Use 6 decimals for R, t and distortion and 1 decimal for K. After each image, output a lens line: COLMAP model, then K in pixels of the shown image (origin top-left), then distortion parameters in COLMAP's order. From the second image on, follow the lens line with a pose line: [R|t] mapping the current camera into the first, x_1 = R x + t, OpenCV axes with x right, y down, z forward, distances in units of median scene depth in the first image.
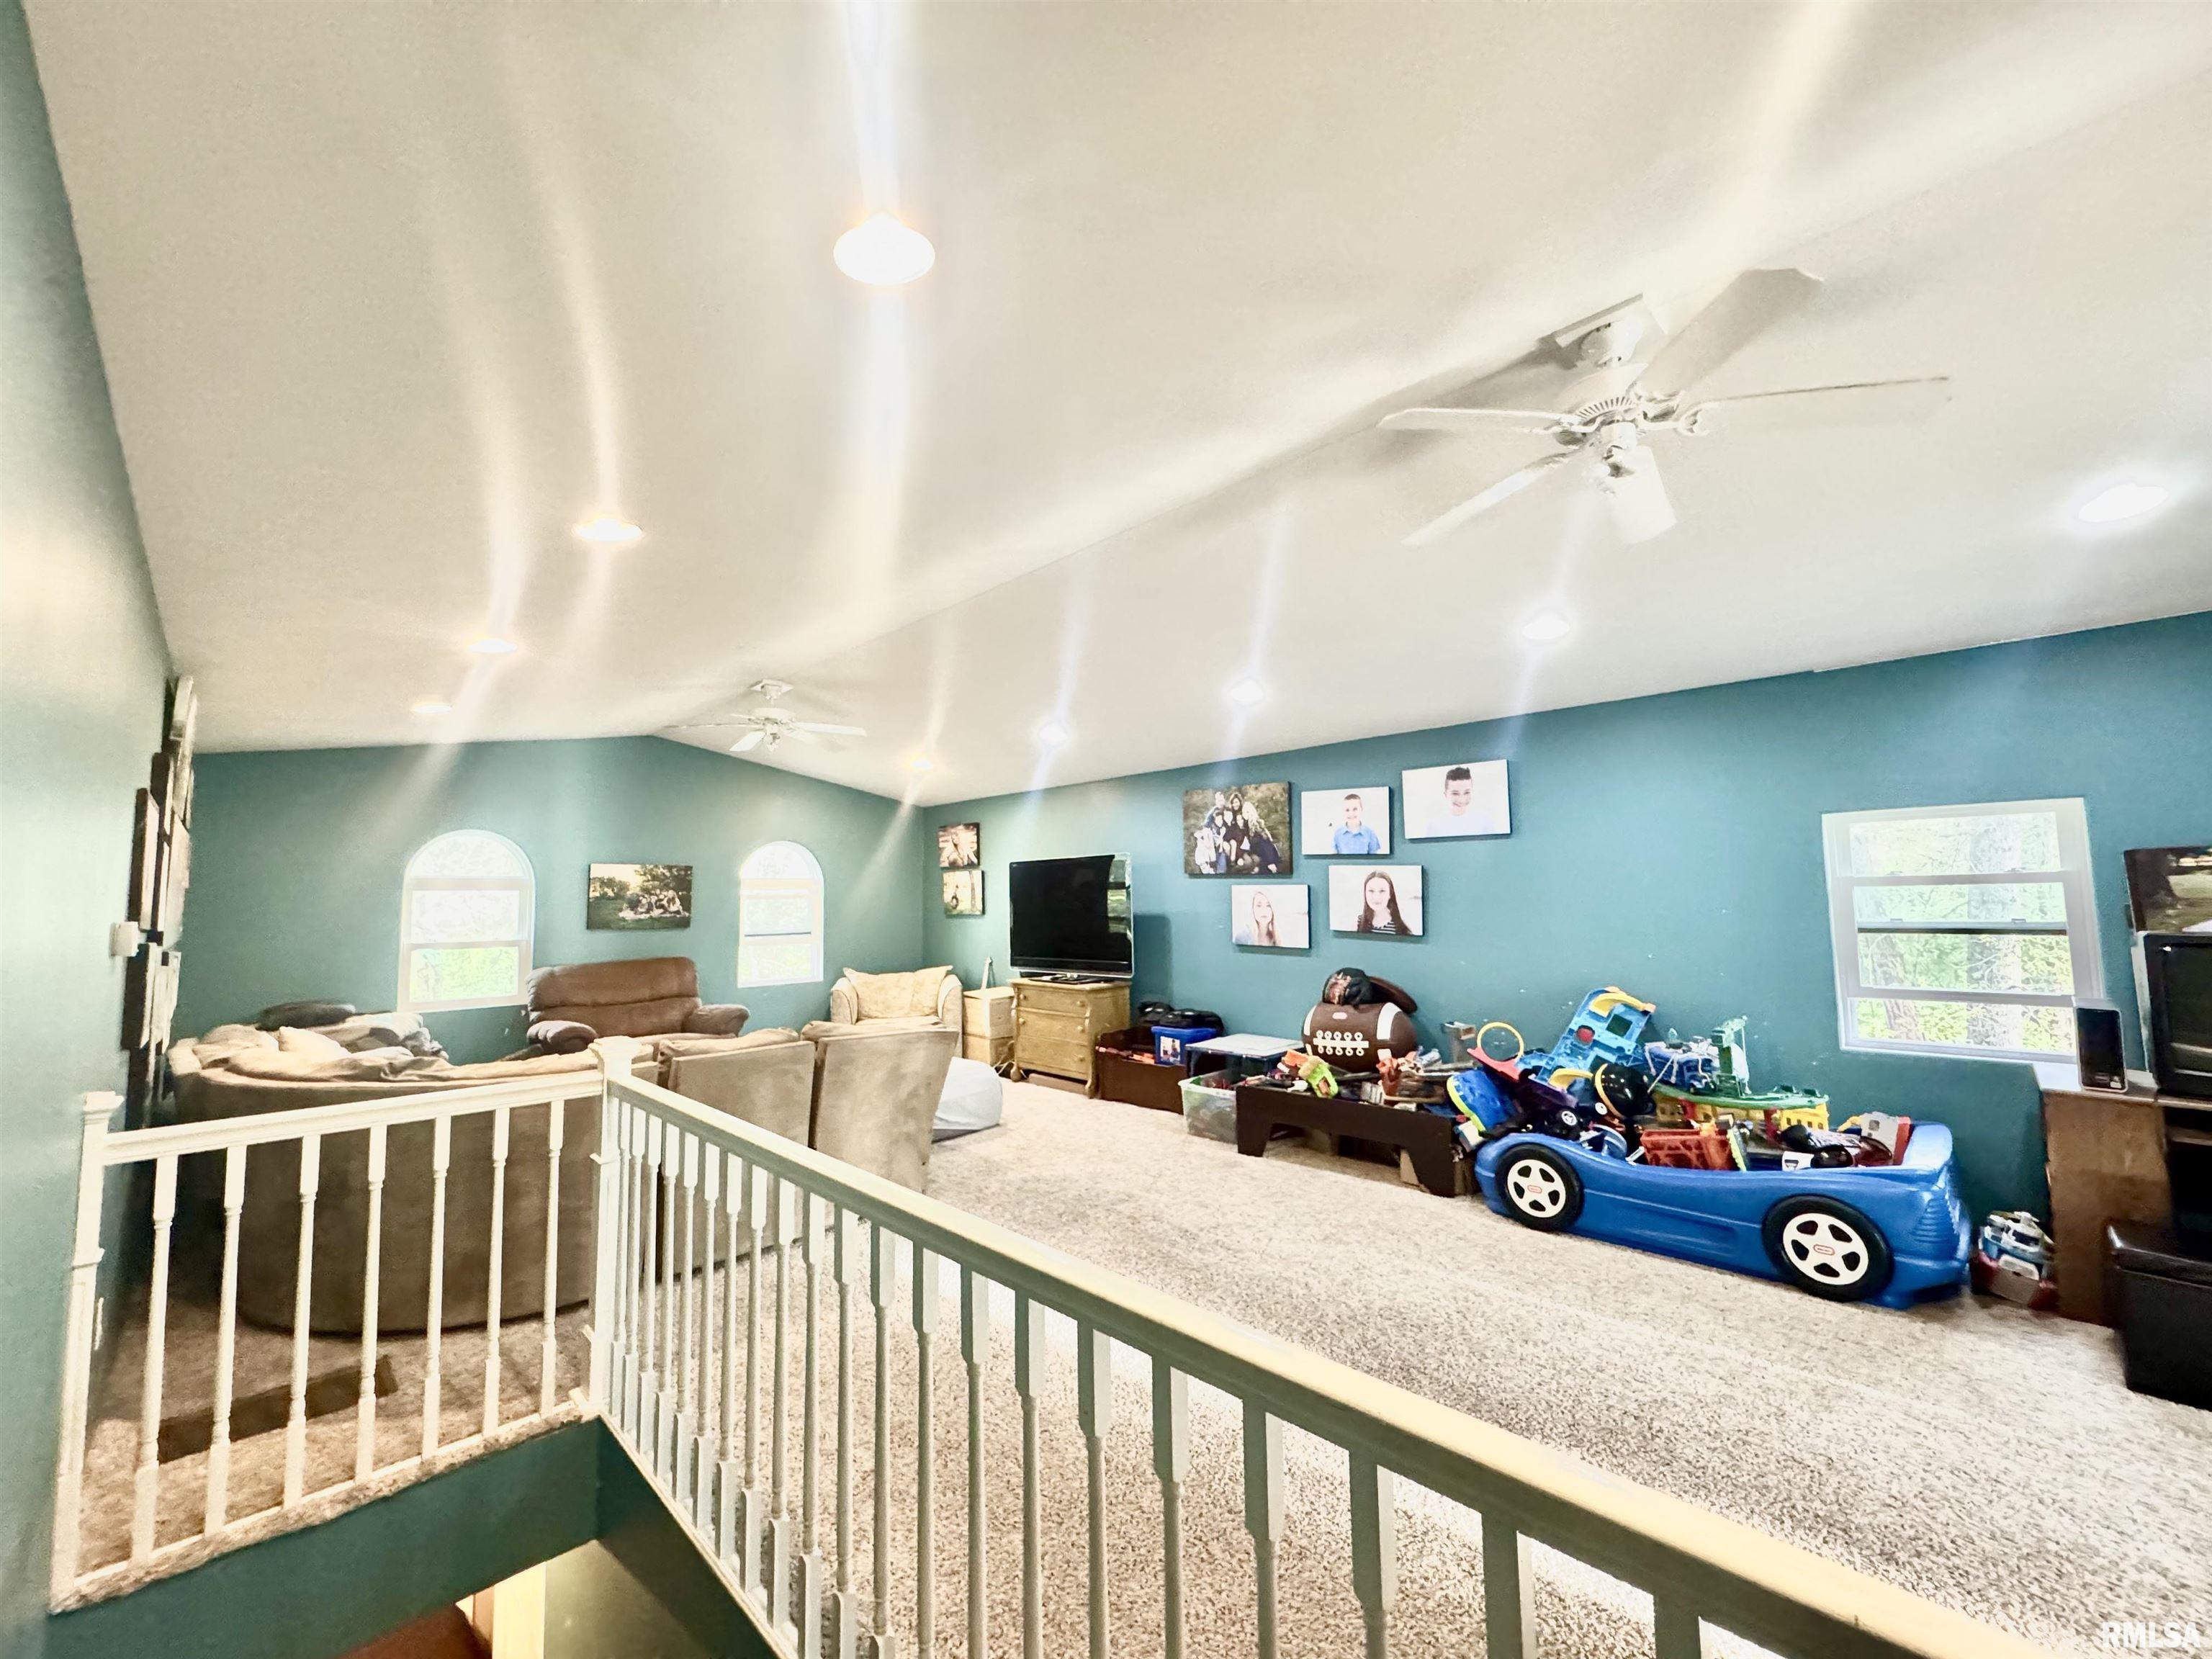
lens RADIAL K [[881.5, 0, 1106.0], [0, 881.5, 829.5], [0, 0, 1]] dist [-0.003104, 0.000740]
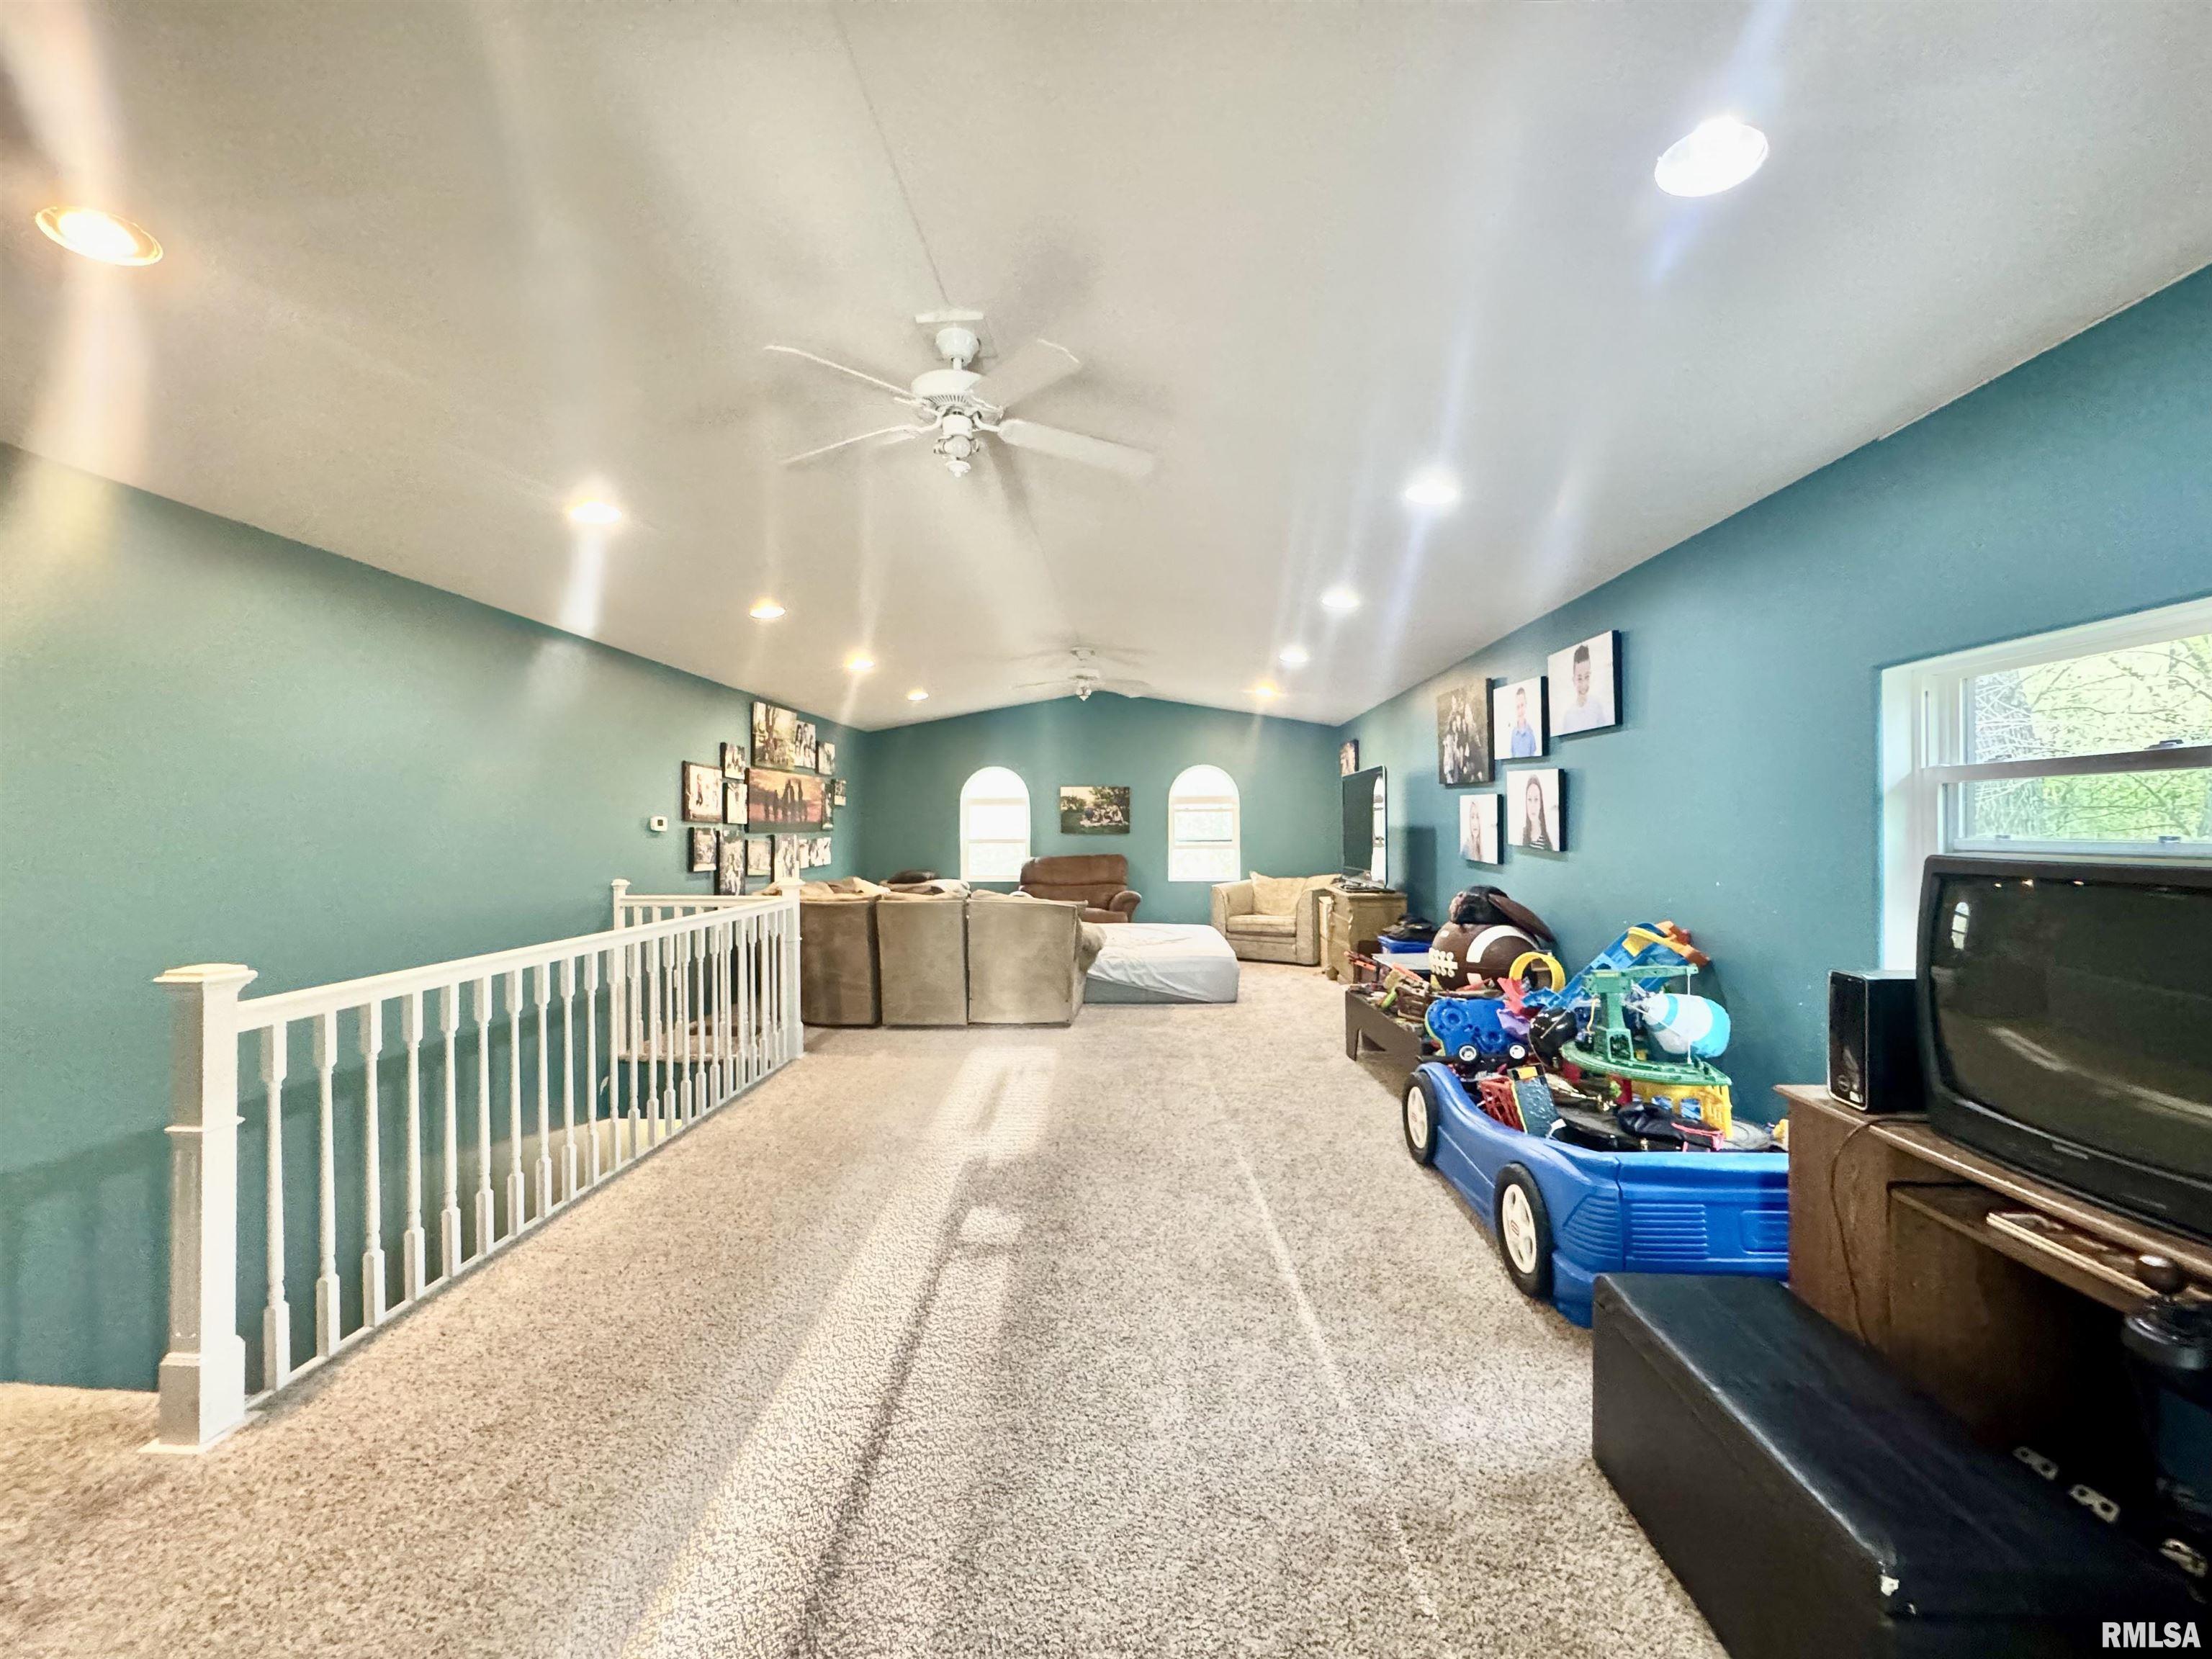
lens RADIAL K [[881.5, 0, 1106.0], [0, 881.5, 829.5], [0, 0, 1]] dist [-0.003104, 0.000740]
pose [[0.678993, 0.014394, -0.734003, 0.576854], [0.052473, 0.996299, 0.068078, 0.016453], [0.732267, -0.084740, 0.675725, 0.099022]]
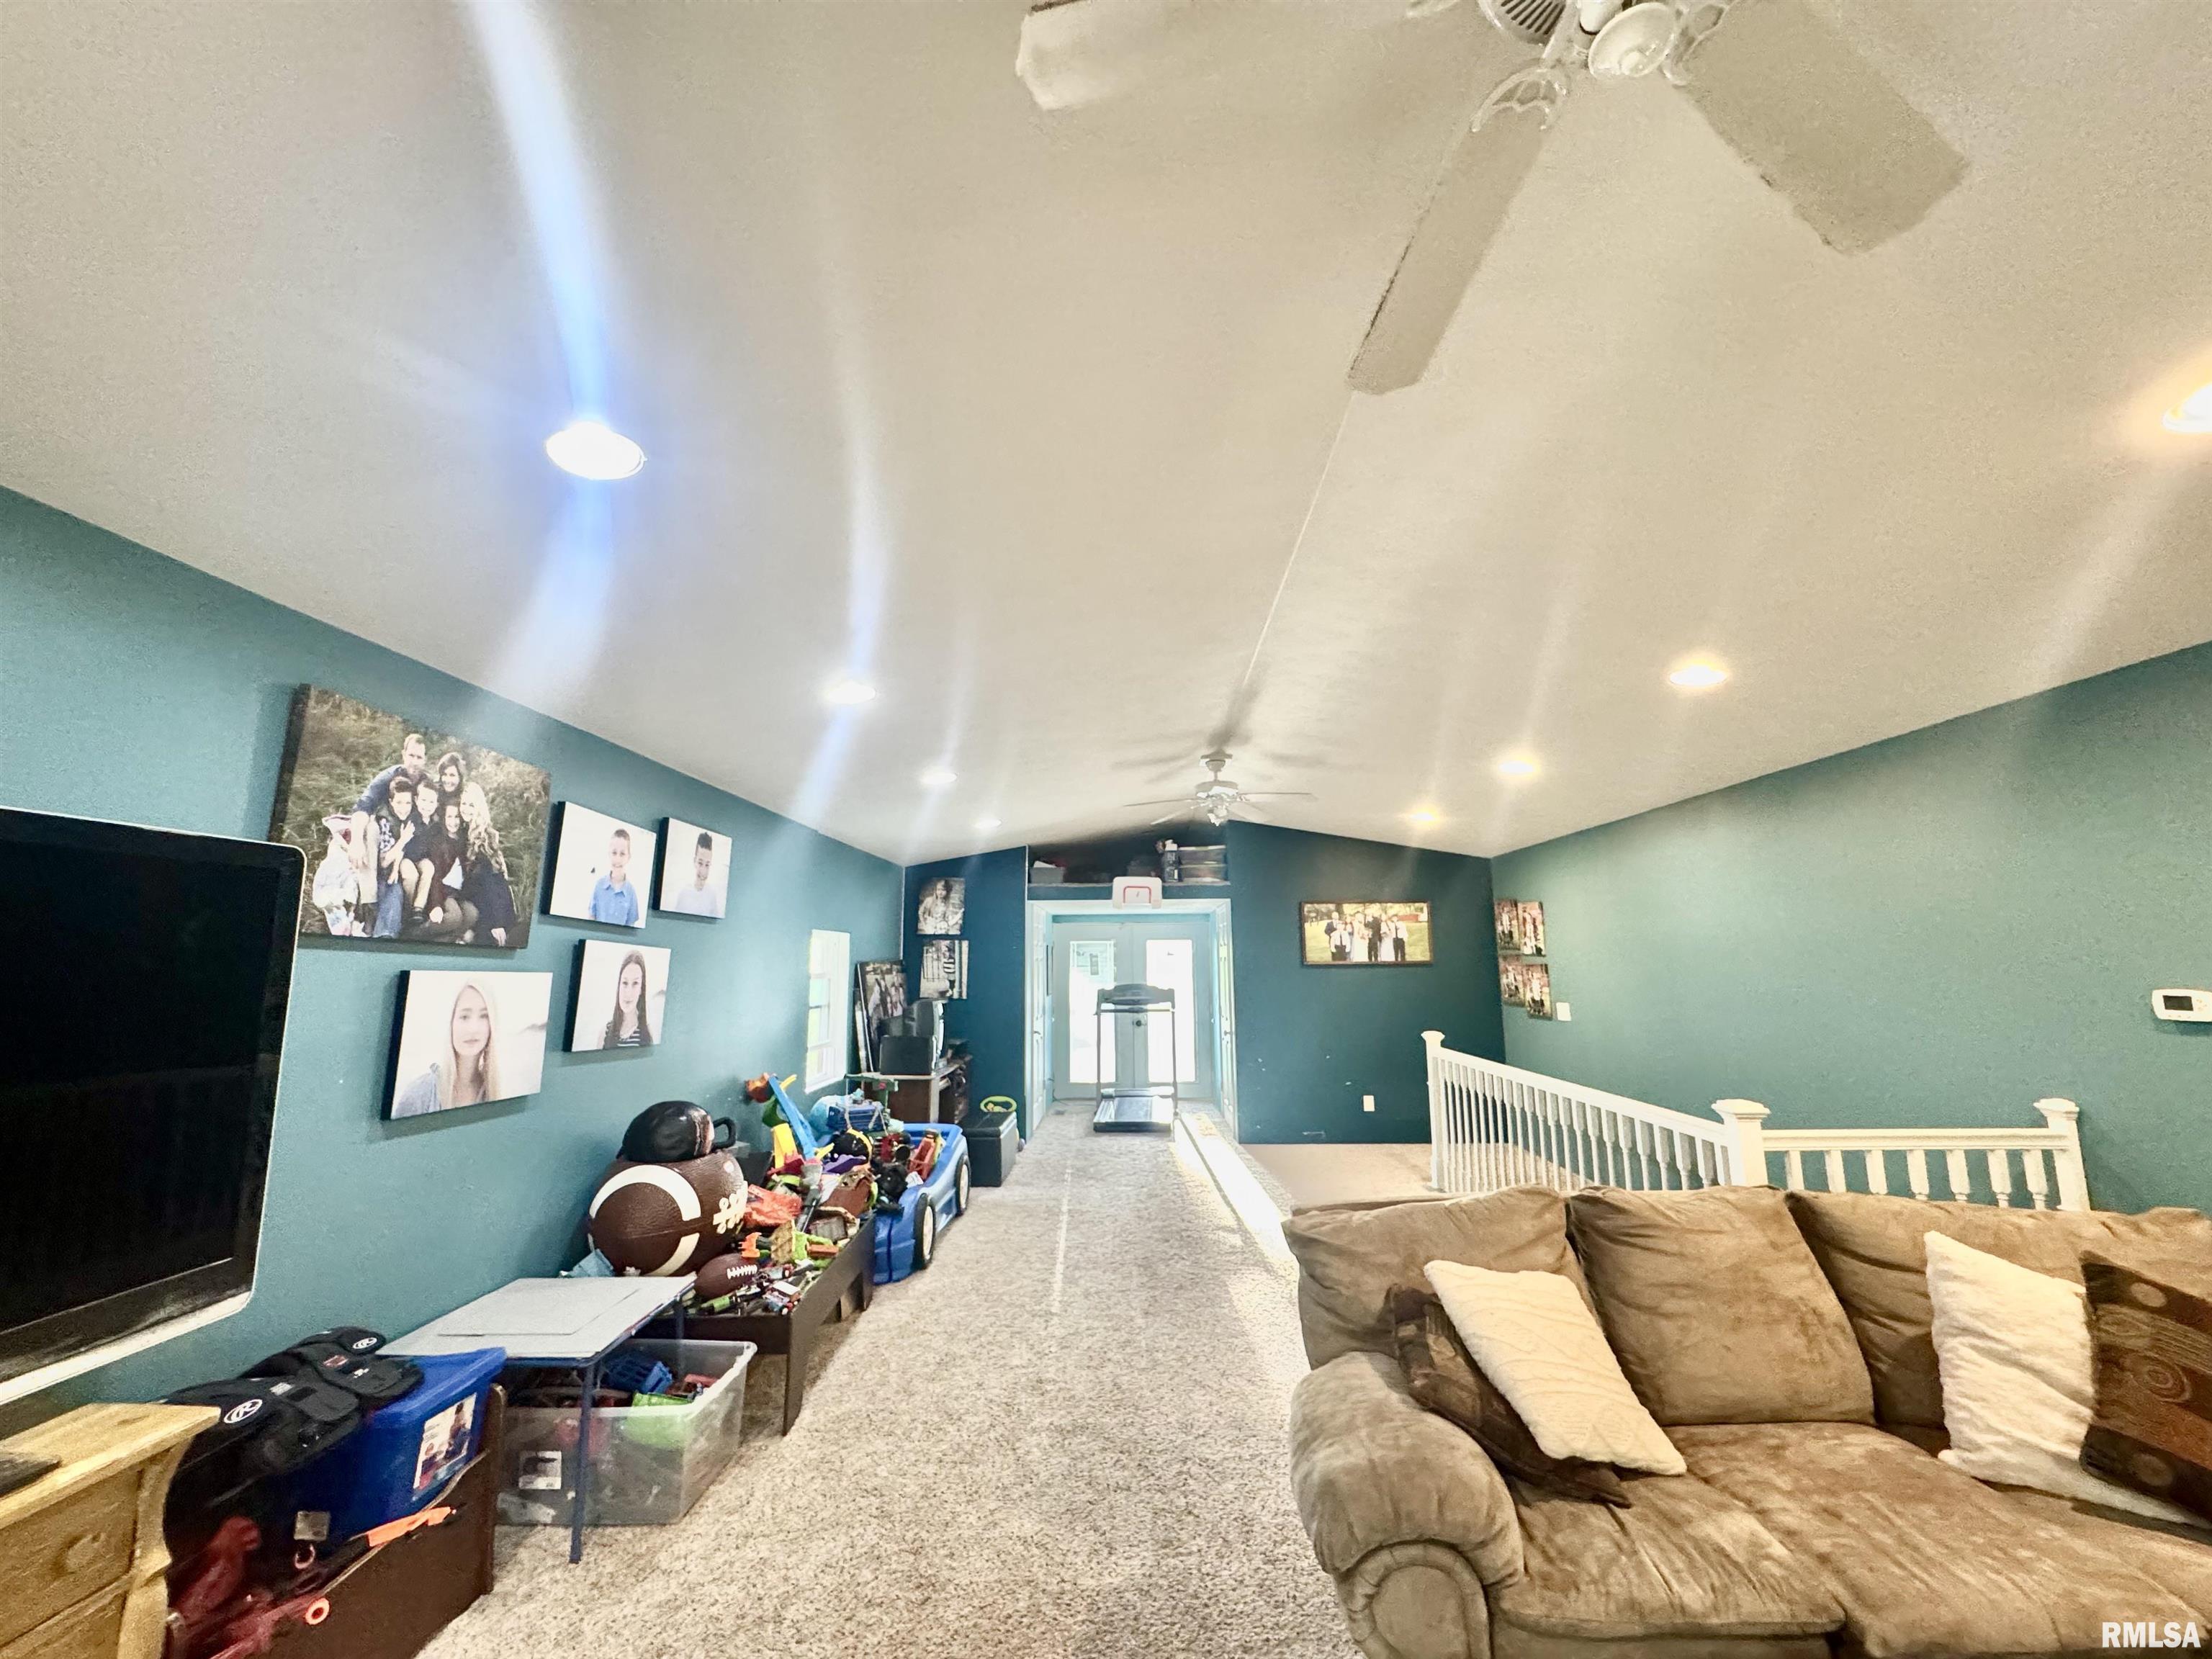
lens RADIAL K [[881.5, 0, 1106.0], [0, 881.5, 829.5], [0, 0, 1]] dist [-0.003104, 0.000740]
pose [[-0.699586, 0.122997, 0.703883, -0.377286], [-0.045019, 0.975530, -0.215209, 0.073783], [-0.713129, -0.182245, -0.676930, 1.069153]]
